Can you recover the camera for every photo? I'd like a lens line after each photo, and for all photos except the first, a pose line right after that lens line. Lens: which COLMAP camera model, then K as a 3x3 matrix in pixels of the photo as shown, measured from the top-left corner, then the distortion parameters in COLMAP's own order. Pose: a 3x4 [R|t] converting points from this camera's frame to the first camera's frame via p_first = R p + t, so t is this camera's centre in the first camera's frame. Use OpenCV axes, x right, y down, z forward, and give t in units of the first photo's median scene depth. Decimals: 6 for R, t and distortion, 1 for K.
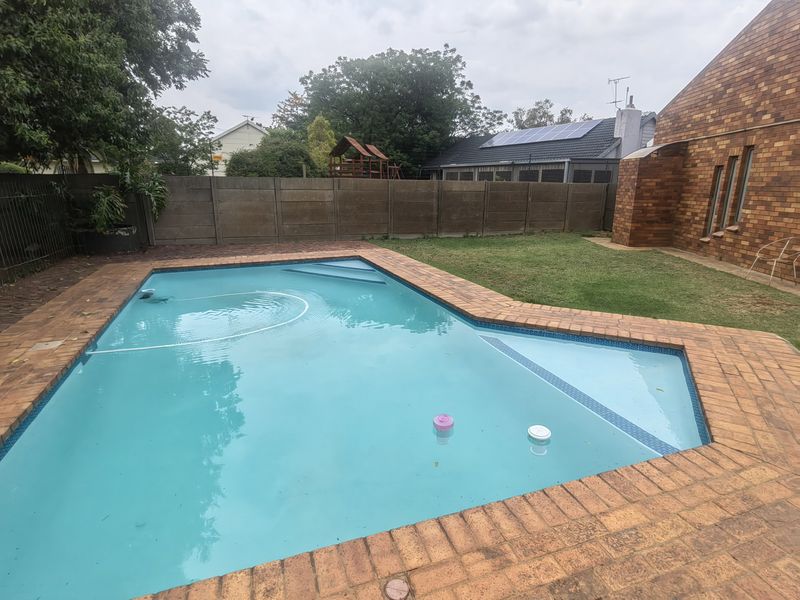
lens RADIAL K [[429.6, 0, 404.9], [0, 429.6, 300.4], [0, 0, 1]] dist [-0.002383, 0.000880]
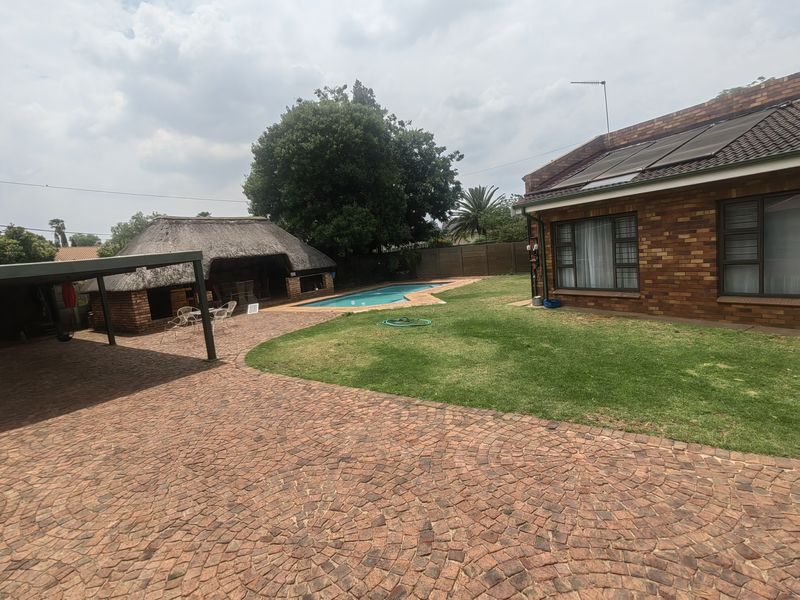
lens RADIAL K [[429.6, 0, 404.9], [0, 429.6, 300.4], [0, 0, 1]] dist [-0.002383, 0.000880]
pose [[0.556807, 0.043620, -0.829496, 0.628321], [-0.122136, 0.992065, -0.029816, 0.037476], [0.821614, 0.117913, 0.557716, -0.191234]]
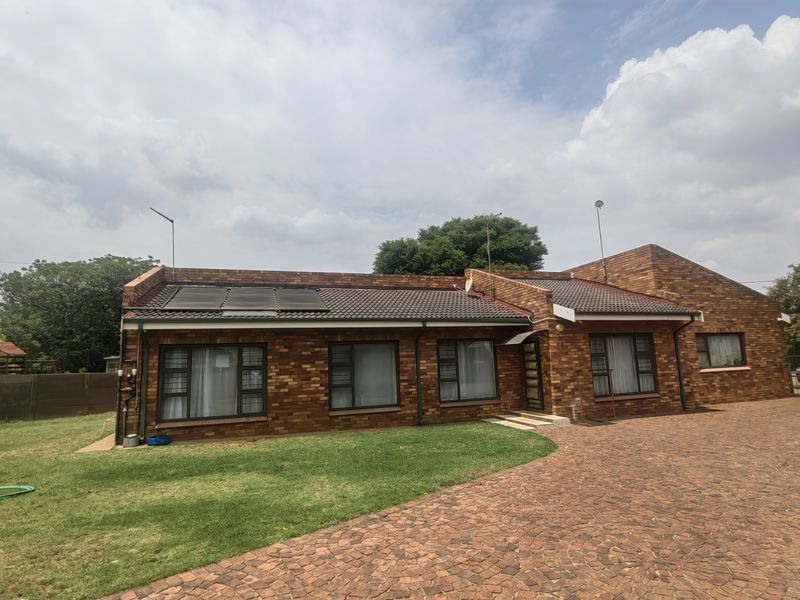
lens RADIAL K [[429.6, 0, 404.9], [0, 429.6, 300.4], [0, 0, 1]] dist [-0.002383, 0.000880]
pose [[0.919382, 0.024607, 0.392595, 0.384988], [0.136760, 0.915786, -0.377667, 0.068246], [-0.368826, 0.400912, 0.838592, -0.258650]]
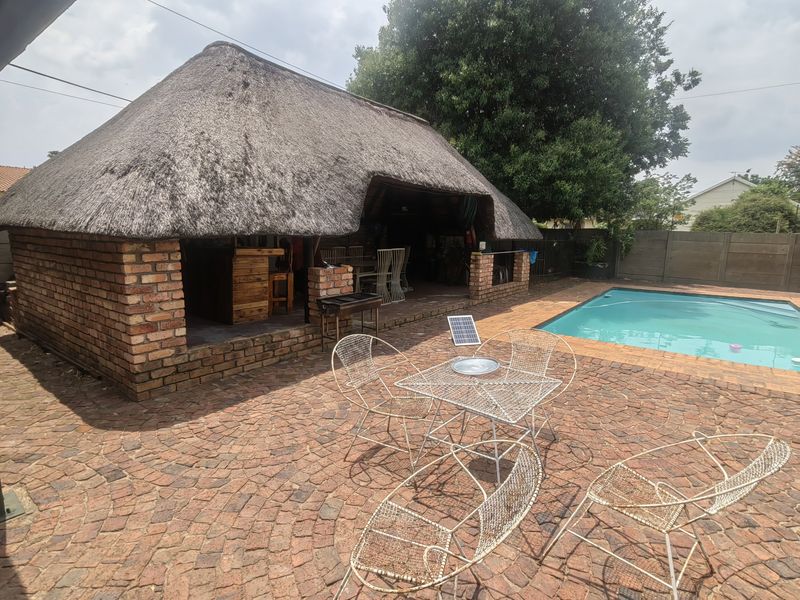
lens RADIAL K [[429.6, 0, 404.9], [0, 429.6, 300.4], [0, 0, 1]] dist [-0.002383, 0.000880]
pose [[0.553109, 0.139533, -0.821341, 0.101976], [-0.237403, 0.971398, 0.005152, 0.050588], [0.798567, 0.192139, 0.570415, -0.175322]]
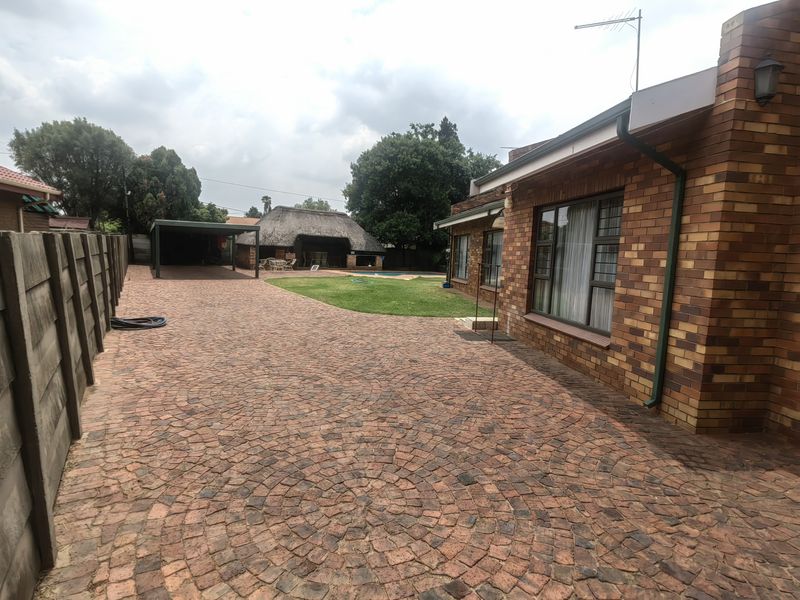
lens RADIAL K [[421.4, 0, 401.3], [0, 421.4, 282.2], [0, 0, 1]] dist [-0.001115, 0.000105]
pose [[0.226166, 0.077564, -0.970996, 1.030442], [-0.301051, 0.953589, 0.006053, 0.020804], [0.926400, 0.290950, 0.239020, -0.047700]]
